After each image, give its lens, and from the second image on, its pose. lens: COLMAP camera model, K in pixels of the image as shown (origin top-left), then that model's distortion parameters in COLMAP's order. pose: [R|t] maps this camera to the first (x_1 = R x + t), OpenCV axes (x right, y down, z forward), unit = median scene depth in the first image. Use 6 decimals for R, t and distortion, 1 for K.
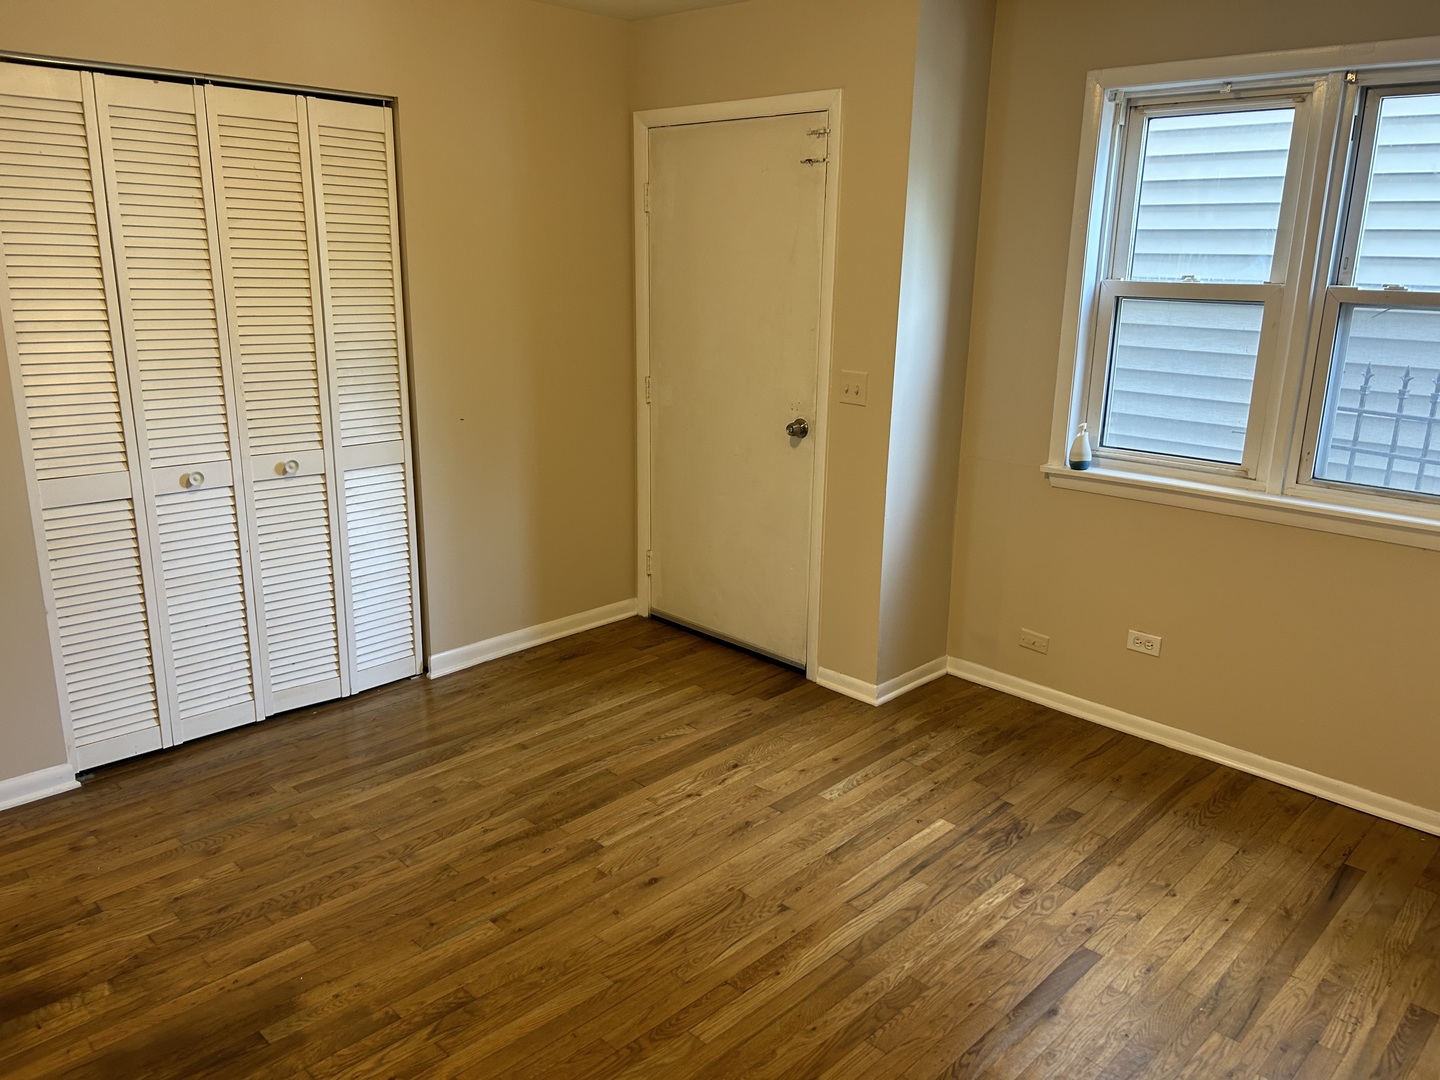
lens RADIAL K [[1075.1, 0, 729.7], [0, 1075.1, 537.6], [0, 0, 1]] dist [0.045247, -0.018245]
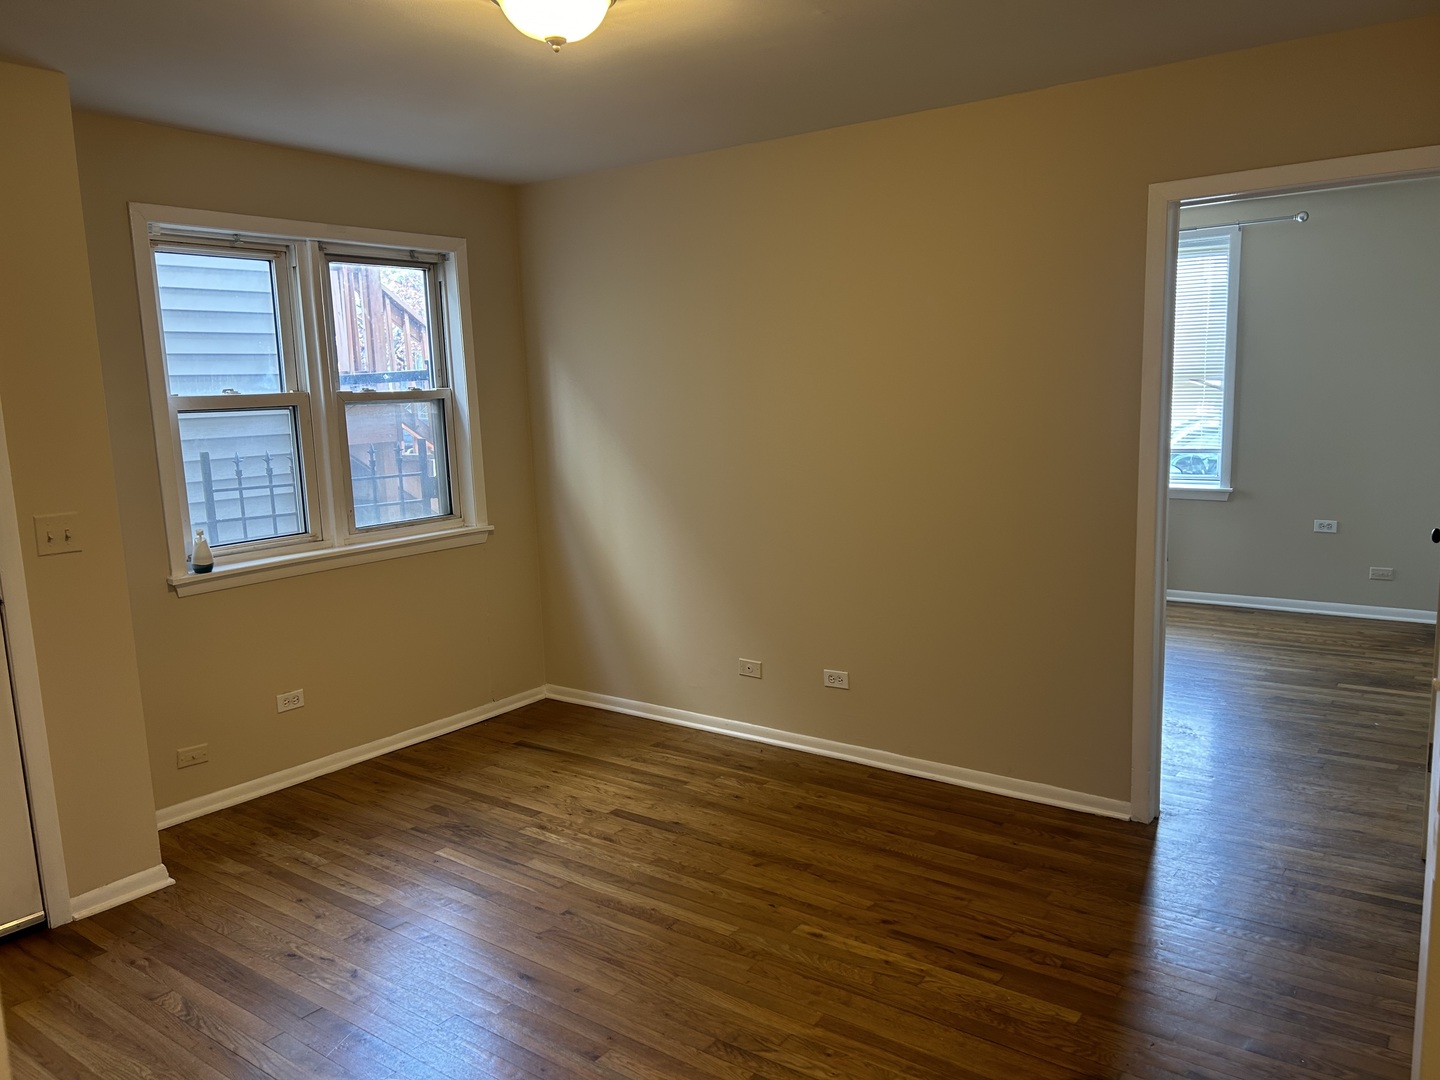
lens RADIAL K [[1075.1, 0, 728.0], [0, 1075.1, 544.6], [0, 0, 1]] dist [0.045247, -0.018245]
pose [[-0.127843, -0.168998, 0.977290, -0.869149], [0.278527, 0.939604, 0.198916, -0.177639], [-0.951882, 0.297632, -0.073051, 0.667725]]
